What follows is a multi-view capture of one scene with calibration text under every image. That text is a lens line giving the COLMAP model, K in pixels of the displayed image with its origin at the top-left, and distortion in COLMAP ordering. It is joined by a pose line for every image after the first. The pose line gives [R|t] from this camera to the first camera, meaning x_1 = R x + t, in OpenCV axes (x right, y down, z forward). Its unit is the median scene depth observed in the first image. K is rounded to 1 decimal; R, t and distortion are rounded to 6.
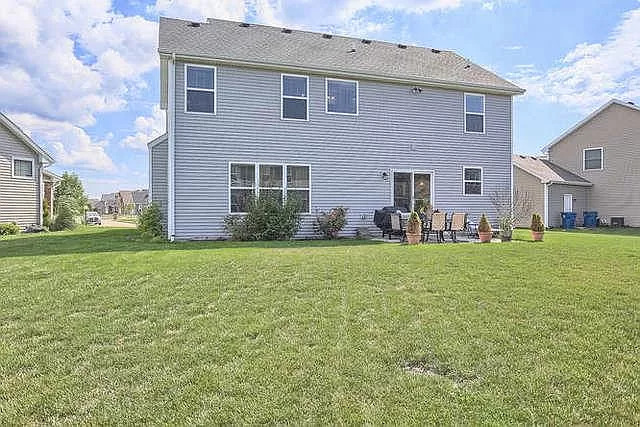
lens RADIAL K [[321.2, 0, 311.0], [0, 321.2, 212.5], [0, 0, 1]] dist [0.001076, 0.000414]
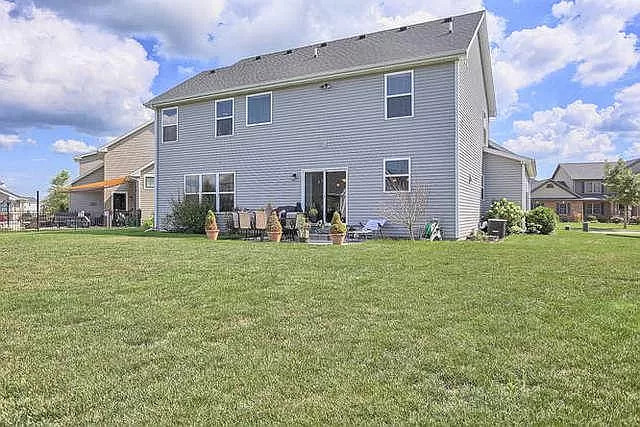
lens RADIAL K [[312.4, 0, 313.1], [0, 312.4, 213.5], [0, 0, 1]] dist [-0.006279, 0.001551]
pose [[0.826322, 0.000004, -0.563198, 0.823050], [0.001277, 0.999997, 0.001881, 0.003131], [0.563196, -0.002273, 0.826320, 0.193578]]
